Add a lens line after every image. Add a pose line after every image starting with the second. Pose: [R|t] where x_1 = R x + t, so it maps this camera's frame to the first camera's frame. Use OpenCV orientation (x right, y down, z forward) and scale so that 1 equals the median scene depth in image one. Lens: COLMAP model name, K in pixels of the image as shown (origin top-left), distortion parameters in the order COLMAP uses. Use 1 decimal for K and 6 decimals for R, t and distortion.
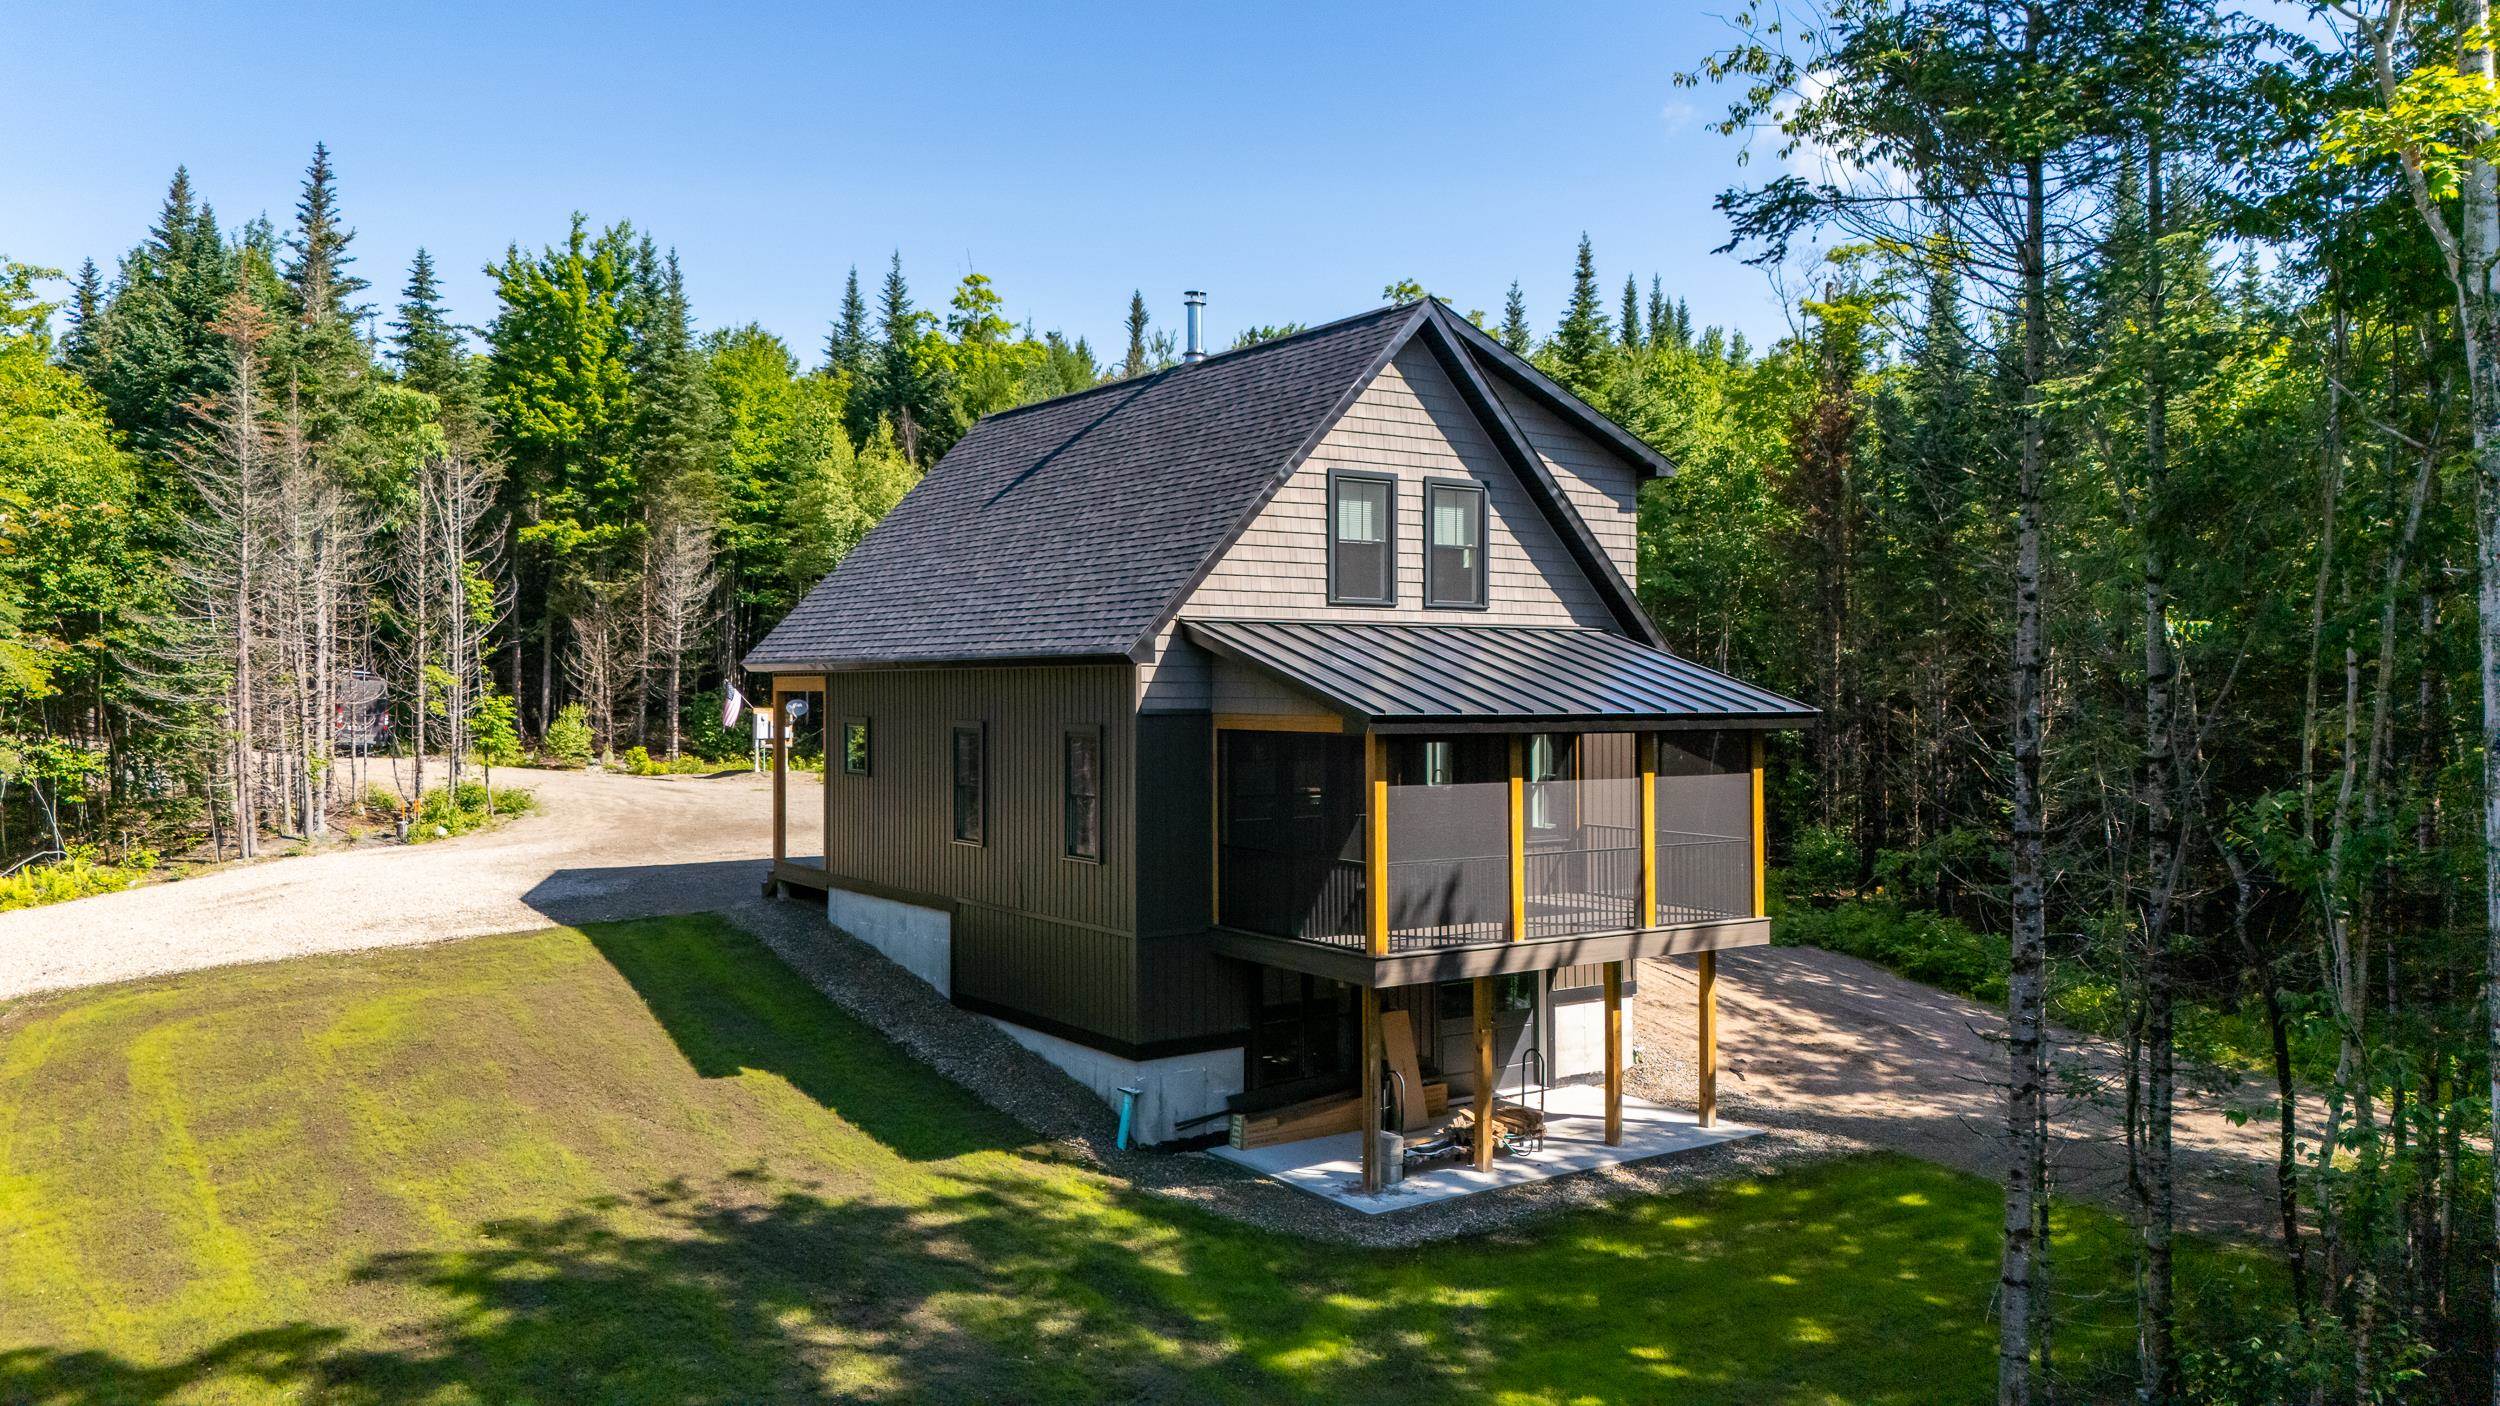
lens RADIAL K [[1822.3, 0, 1245.3], [0, 1822.3, 685.6], [0, 0, 1]] dist [0.062049, -0.061618]
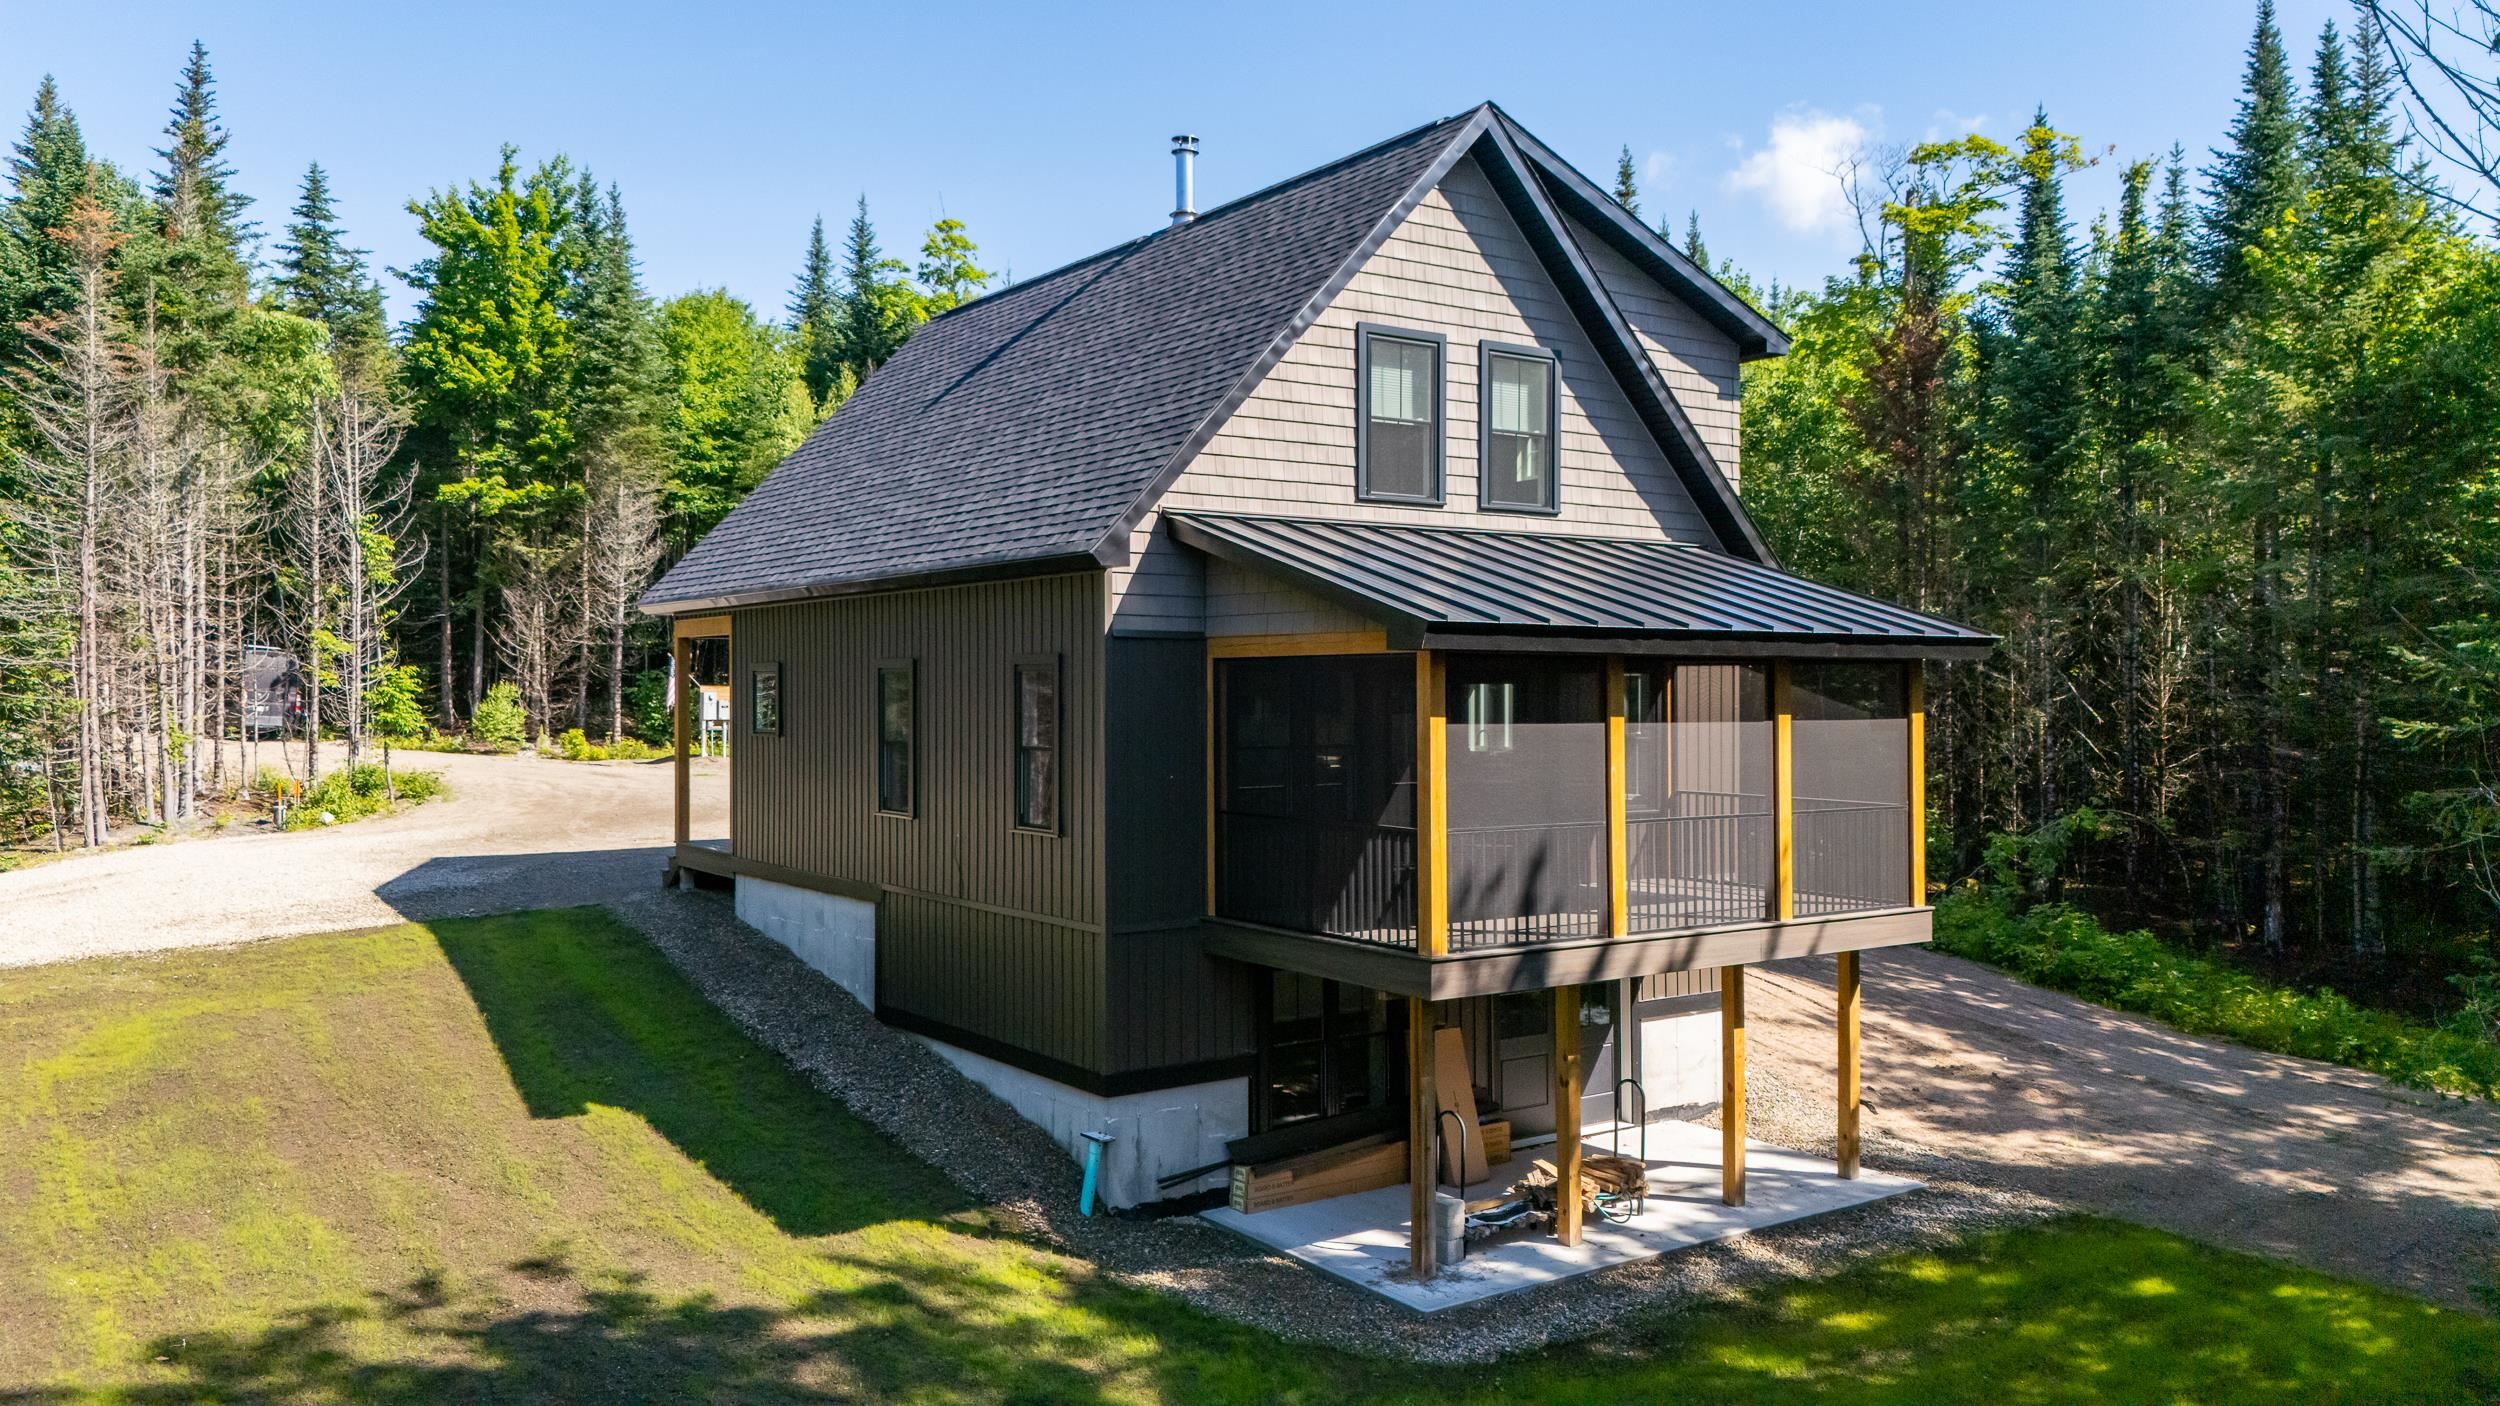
lens RADIAL K [[1822.3, 0, 1245.3], [0, 1822.3, 685.6], [0, 0, 1]] dist [0.062049, -0.061618]
pose [[0.999995, -0.000276, 0.003201, -0.003858], [0.000283, 0.999998, -0.002075, 0.032147], [-0.003201, 0.002076, 0.999993, 0.210663]]
